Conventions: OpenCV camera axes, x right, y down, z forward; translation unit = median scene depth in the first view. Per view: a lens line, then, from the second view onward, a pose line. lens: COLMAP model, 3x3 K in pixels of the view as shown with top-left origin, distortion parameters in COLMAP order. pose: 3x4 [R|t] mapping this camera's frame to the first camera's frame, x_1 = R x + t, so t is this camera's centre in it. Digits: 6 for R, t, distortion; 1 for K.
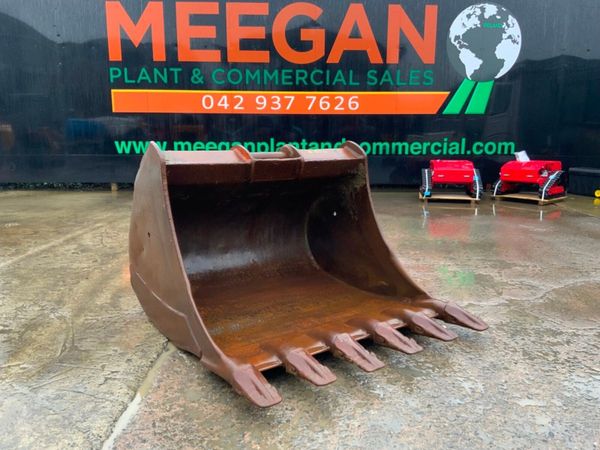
lens RADIAL K [[498.1, 0, 300.0], [0, 498.1, 225.0], [0, 0, 1]] dist [0.073613, -0.136538]
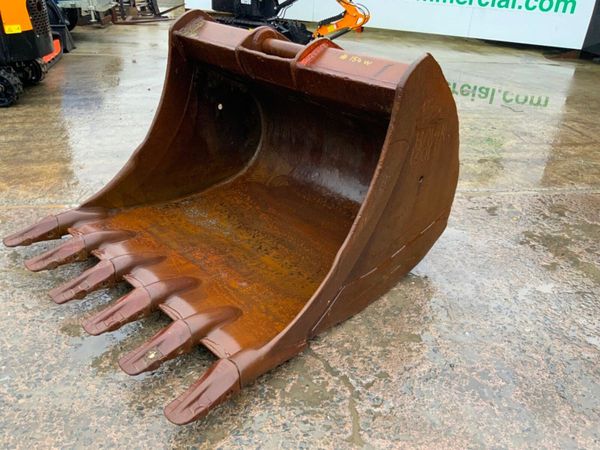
lens RADIAL K [[487.9, 0, 300.0], [0, 487.9, 225.0], [0, 0, 1]] dist [0.108572, -0.215778]
pose [[0.183465, 0.477202, -0.859430, 0.567739], [-0.235096, 0.870199, 0.432995, -0.193340], [0.954500, 0.122609, 0.271839, 0.706427]]
